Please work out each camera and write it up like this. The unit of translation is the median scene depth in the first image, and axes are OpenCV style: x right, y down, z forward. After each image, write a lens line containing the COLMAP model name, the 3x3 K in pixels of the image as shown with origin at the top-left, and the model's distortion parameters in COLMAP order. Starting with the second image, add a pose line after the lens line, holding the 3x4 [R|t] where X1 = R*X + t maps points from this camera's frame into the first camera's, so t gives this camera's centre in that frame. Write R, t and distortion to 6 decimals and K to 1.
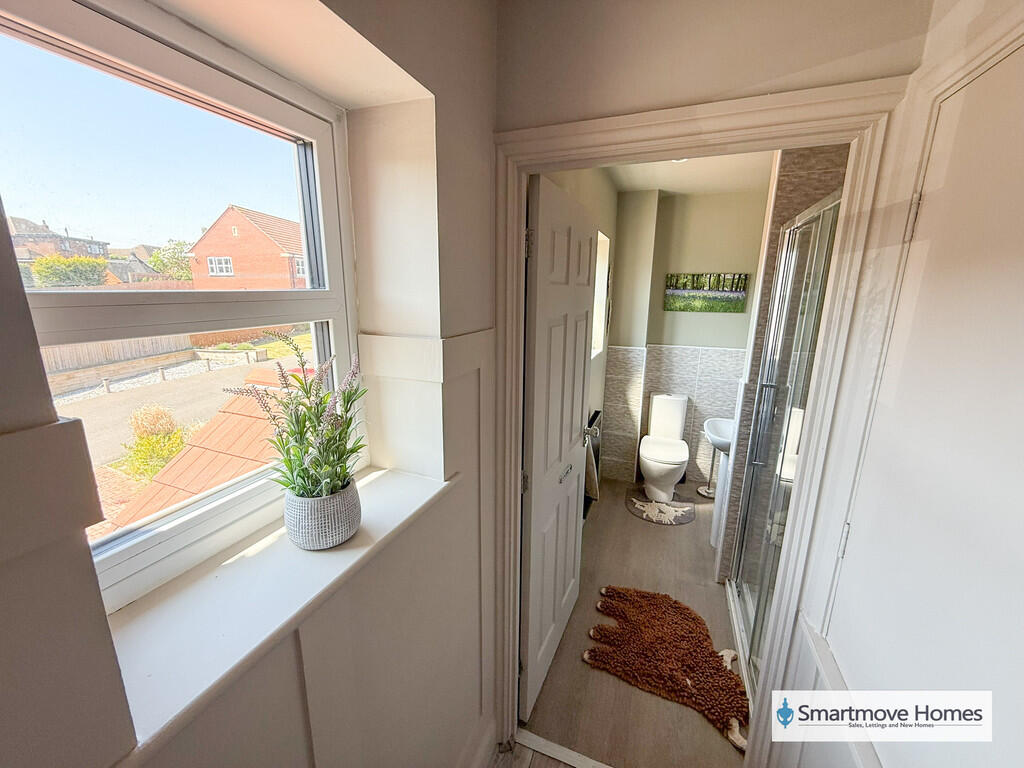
lens RADIAL K [[408.1, 0, 509.6], [0, 408.1, 382.5], [0, 0, 1]] dist [-0.006433, 0.002113]
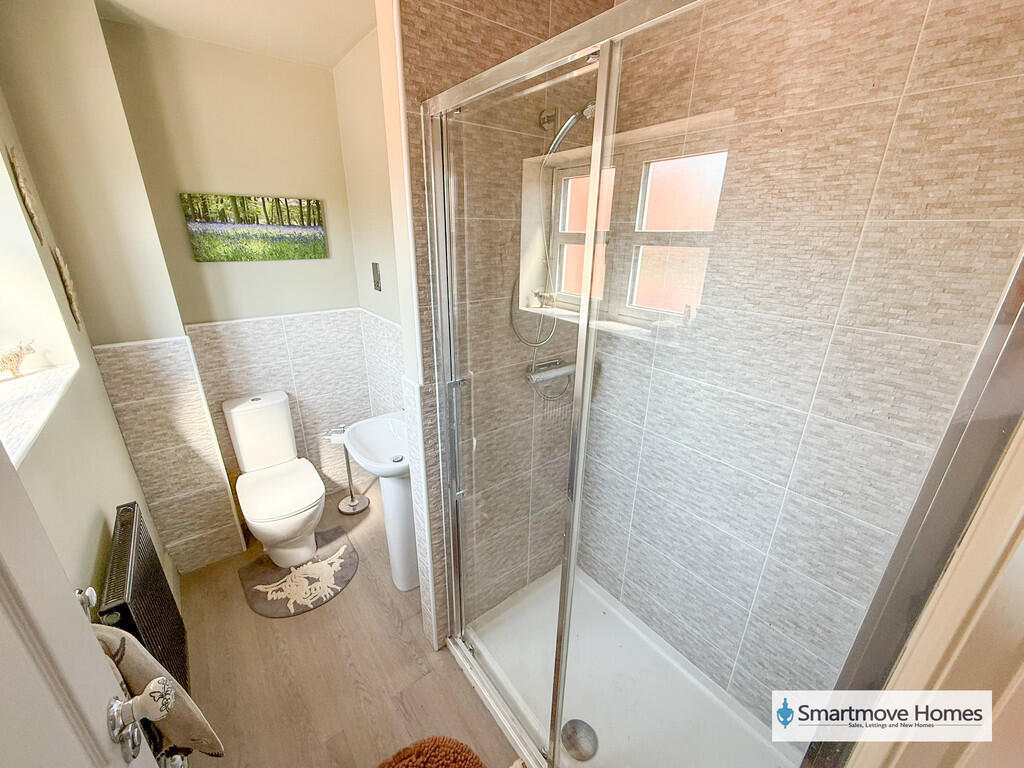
lens RADIAL K [[408.1, 0, 507.8], [0, 408.1, 384.2], [0, 0, 1]] dist [-0.006433, 0.002113]
pose [[0.509854, -0.308242, 0.803141, 0.100872], [0.182353, 0.951111, 0.249271, -0.082891], [-0.840712, 0.019363, 0.541137, 0.360525]]
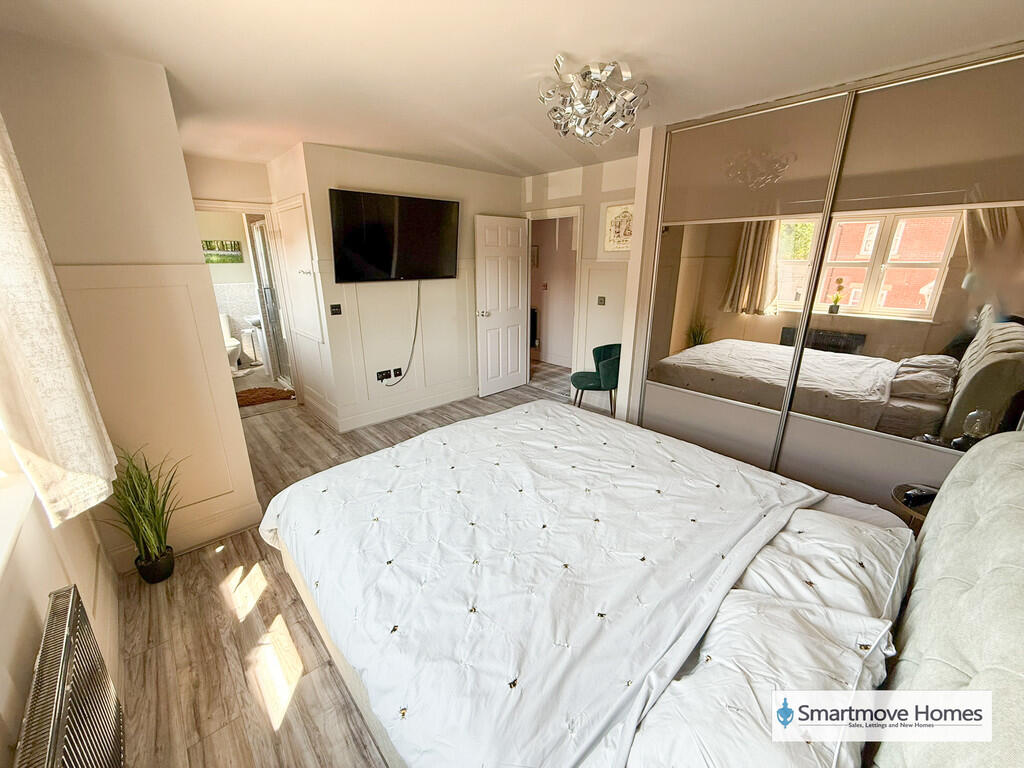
lens RADIAL K [[408.1, 0, 513.7], [0, 408.1, 382.1], [0, 0, 1]] dist [-0.006433, 0.002113]
pose [[0.434373, -0.275885, 0.857443, -0.628956], [0.205738, 0.957162, 0.203745, 0.224259], [-0.876922, 0.087907, 0.472525, -0.909755]]
